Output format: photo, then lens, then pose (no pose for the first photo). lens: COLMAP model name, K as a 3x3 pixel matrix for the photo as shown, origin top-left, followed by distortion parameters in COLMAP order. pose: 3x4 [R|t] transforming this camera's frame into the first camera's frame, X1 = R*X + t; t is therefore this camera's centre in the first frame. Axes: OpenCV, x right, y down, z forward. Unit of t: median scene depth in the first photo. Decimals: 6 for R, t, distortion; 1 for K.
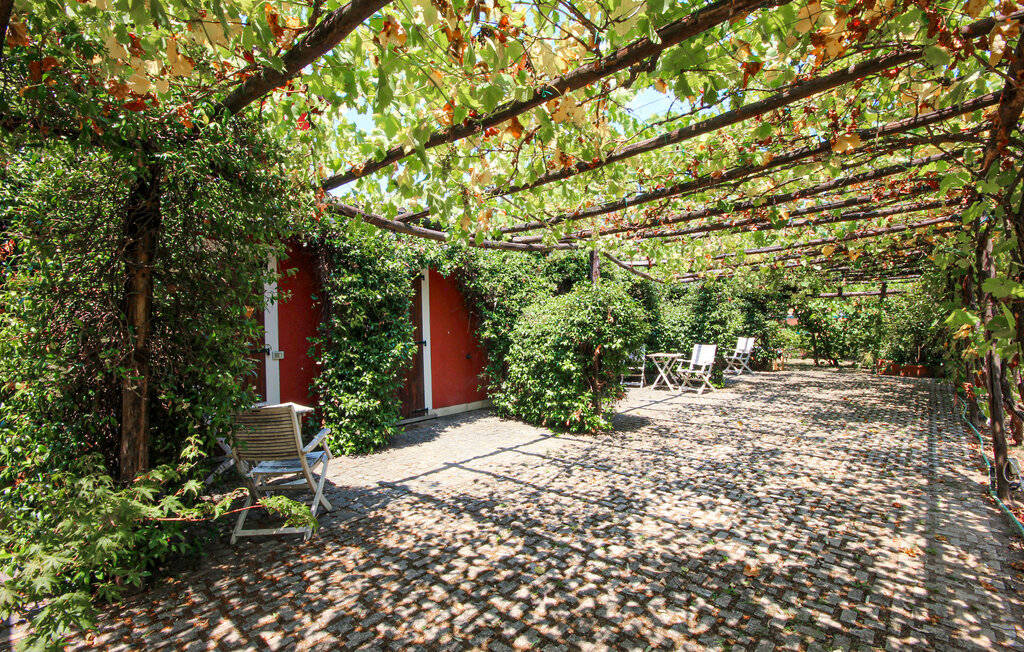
lens RADIAL K [[478.4, 0, 512.0], [0, 478.4, 326.0], [0, 0, 1]] dist [0.016751, -0.017393]
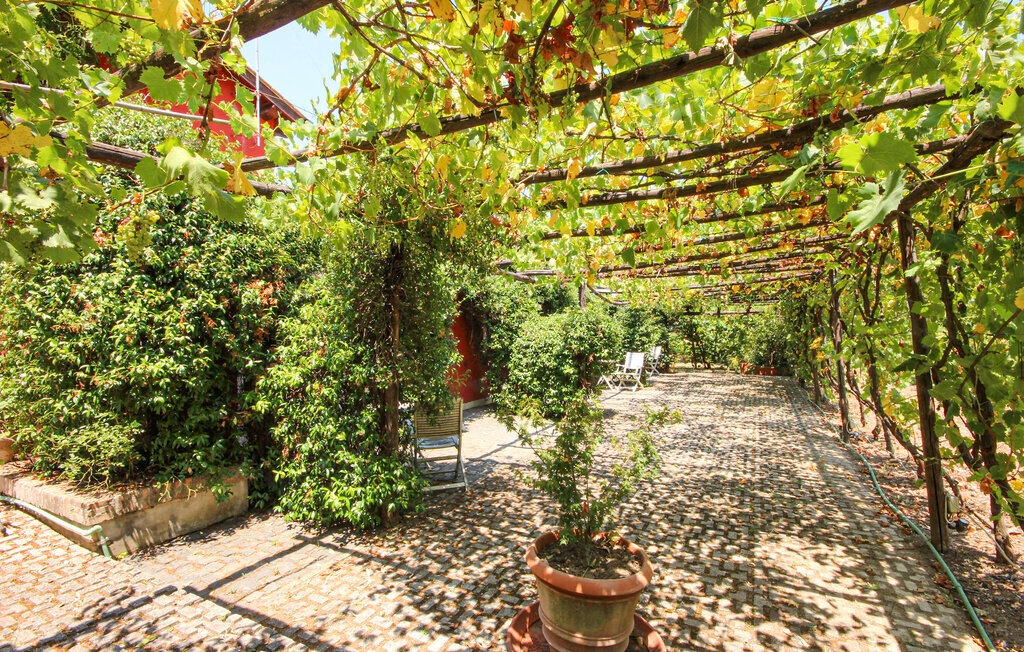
lens RADIAL K [[485.2, 0, 512.0], [0, 485.2, 326.0], [0, 0, 1]] dist [-0.000626, -0.000226]
pose [[0.968325, 0.008659, 0.249544, -0.361883], [-0.005257, 0.999884, -0.014297, -0.017456], [-0.249639, 0.012532, 0.968258, -0.249517]]
